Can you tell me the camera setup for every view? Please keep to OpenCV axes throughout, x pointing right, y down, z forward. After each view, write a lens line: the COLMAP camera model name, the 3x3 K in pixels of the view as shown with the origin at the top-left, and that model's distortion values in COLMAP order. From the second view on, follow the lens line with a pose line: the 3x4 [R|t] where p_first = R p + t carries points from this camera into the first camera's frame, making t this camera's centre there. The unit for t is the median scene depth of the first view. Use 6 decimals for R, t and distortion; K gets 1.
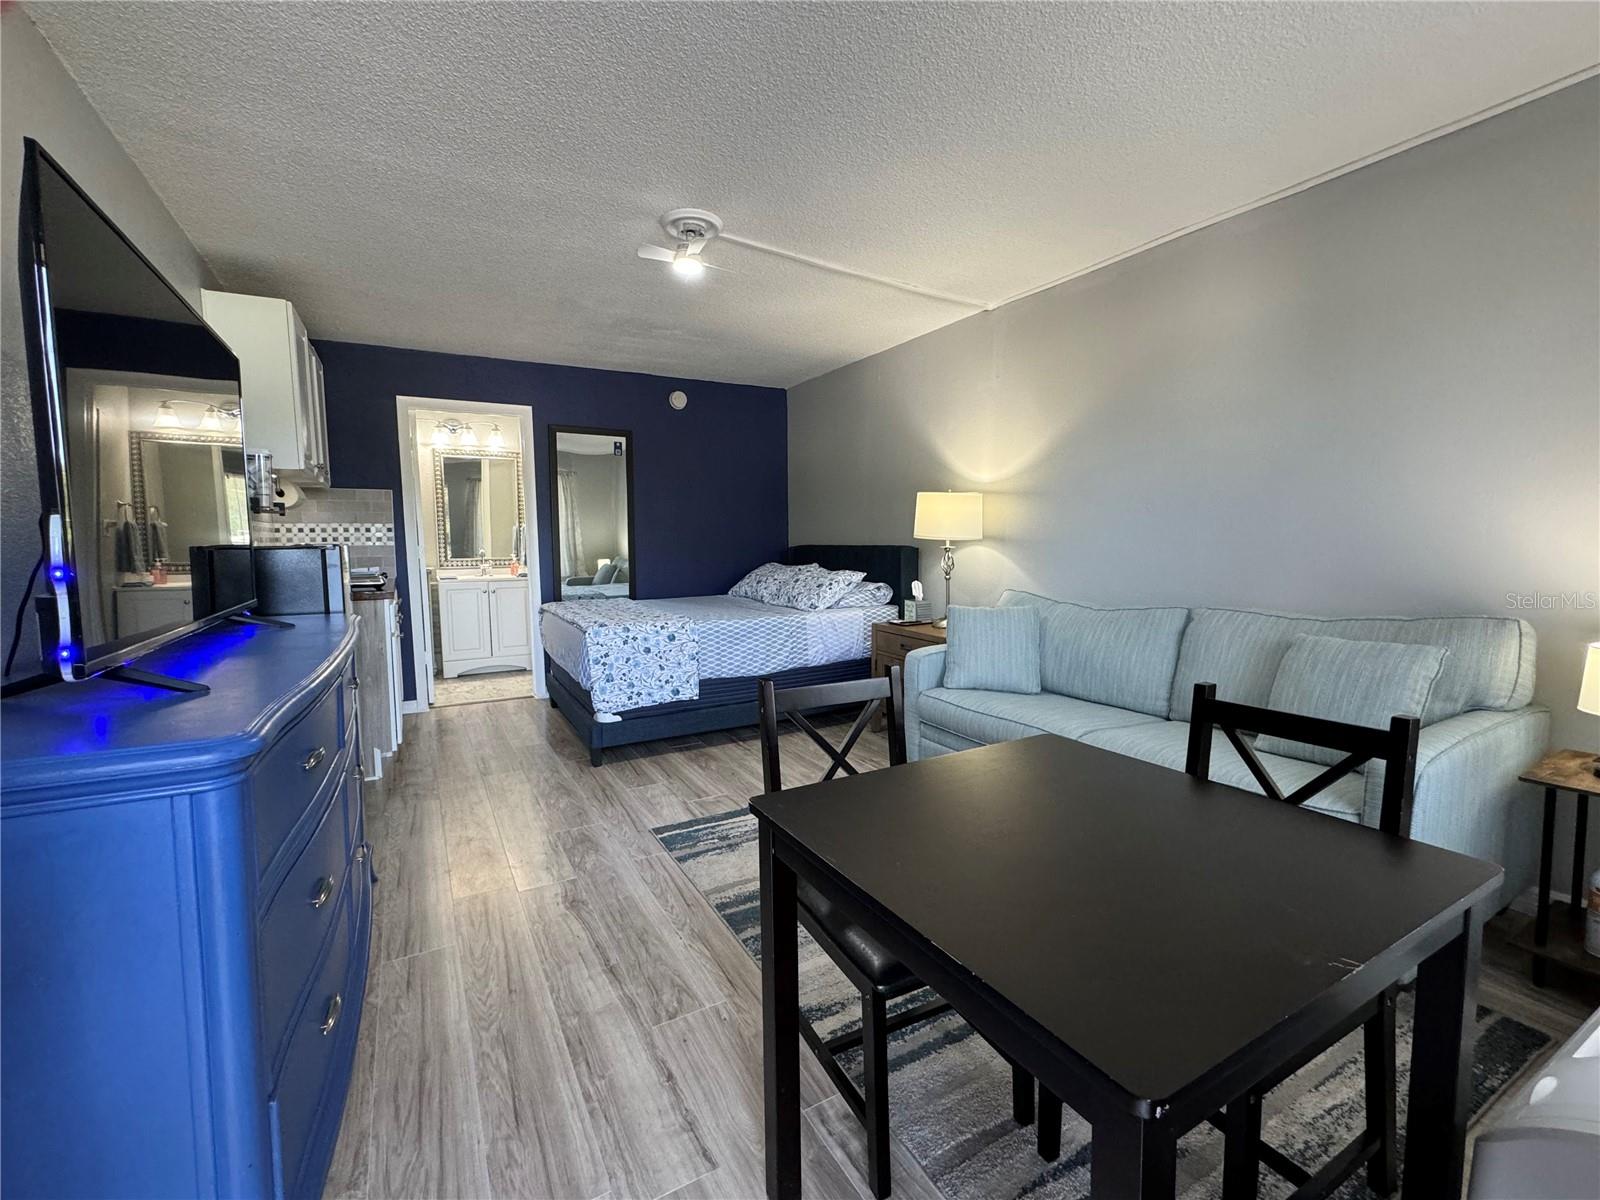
lens RADIAL K [[683.8, 0, 802.1], [0, 683.8, 595.9], [0, 0, 1]] dist [0.001496, 0.000073]
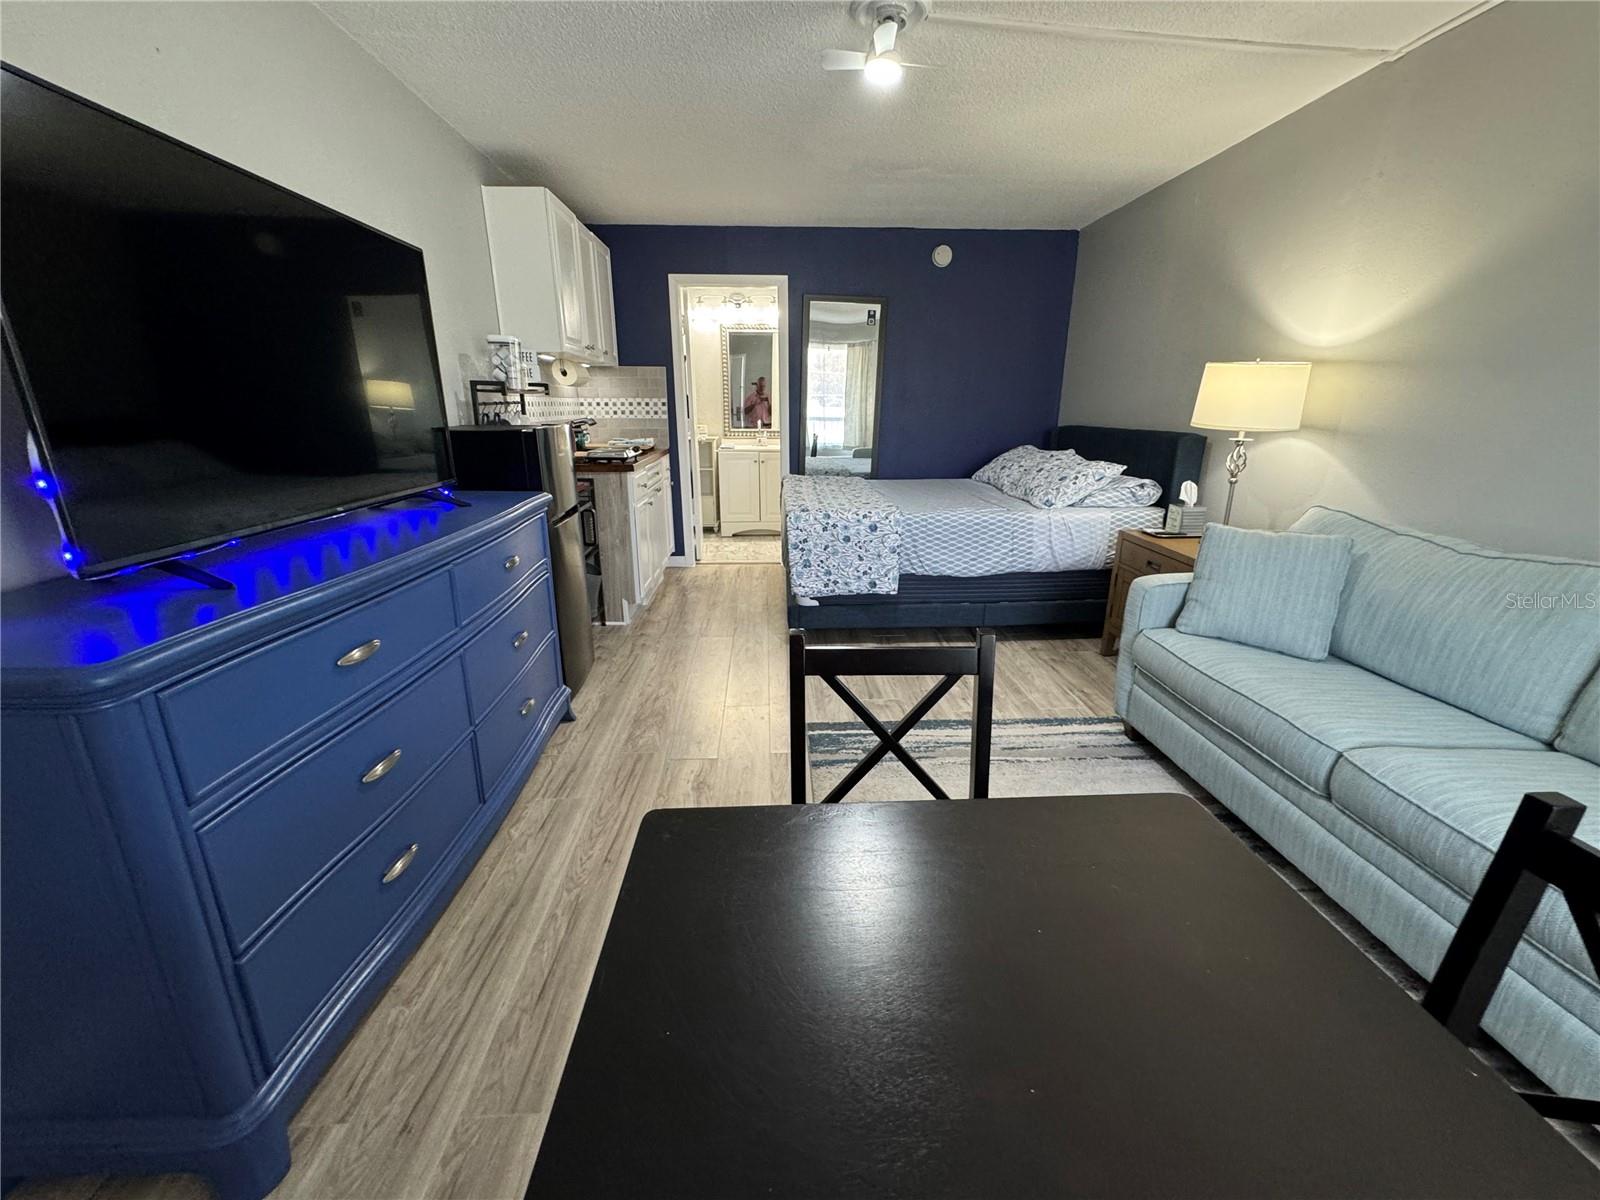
lens RADIAL K [[638.7, 0, 801.9], [0, 638.7, 597.5], [0, 0, 1]] dist [-0.002357, 0.000260]
pose [[0.894437, 0.140084, -0.424687, 0.112917], [-0.049032, 0.974665, 0.218229, -0.034093], [0.444498, -0.174369, 0.878645, 0.155608]]
